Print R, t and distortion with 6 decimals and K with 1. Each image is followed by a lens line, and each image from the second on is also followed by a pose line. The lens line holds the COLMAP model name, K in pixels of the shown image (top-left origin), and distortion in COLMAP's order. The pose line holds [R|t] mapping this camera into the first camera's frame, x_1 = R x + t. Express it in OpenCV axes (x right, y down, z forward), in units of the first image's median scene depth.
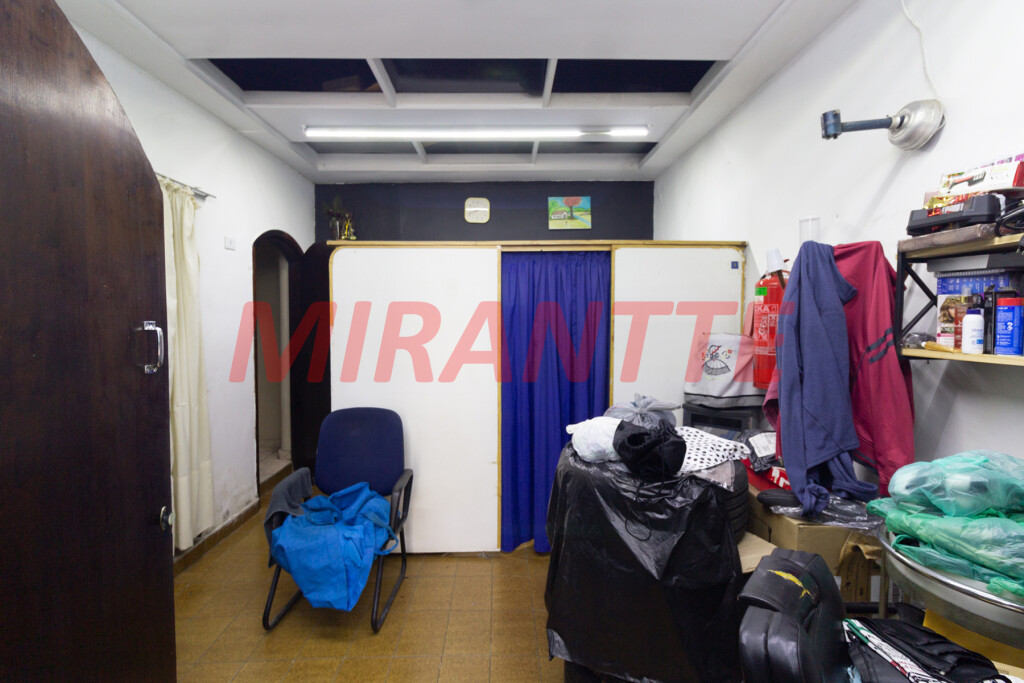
lens RADIAL K [[474.2, 0, 511.9], [0, 474.2, 329.9], [0, 0, 1]] dist [0.003206, 0.000439]
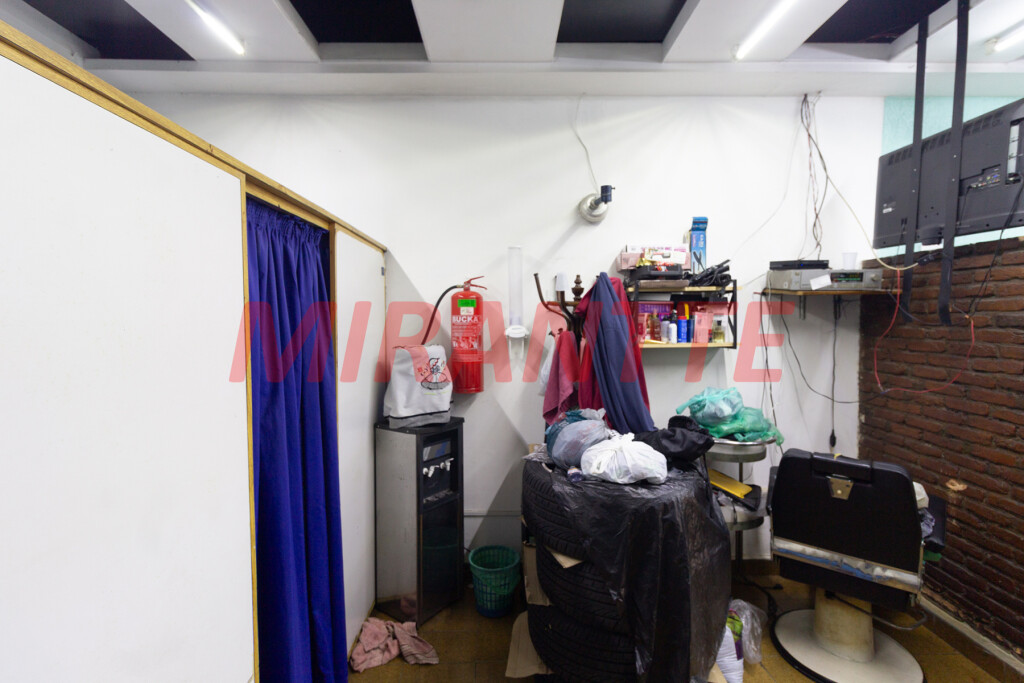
lens RADIAL K [[474.2, 0, 511.9], [0, 474.2, 329.9], [0, 0, 1]] dist [0.003206, 0.000439]
pose [[-0.003848, -0.030754, 0.999520, -0.551504], [0.035785, 0.998883, 0.030872, -0.050424], [-0.999352, 0.035887, -0.002744, 0.909316]]
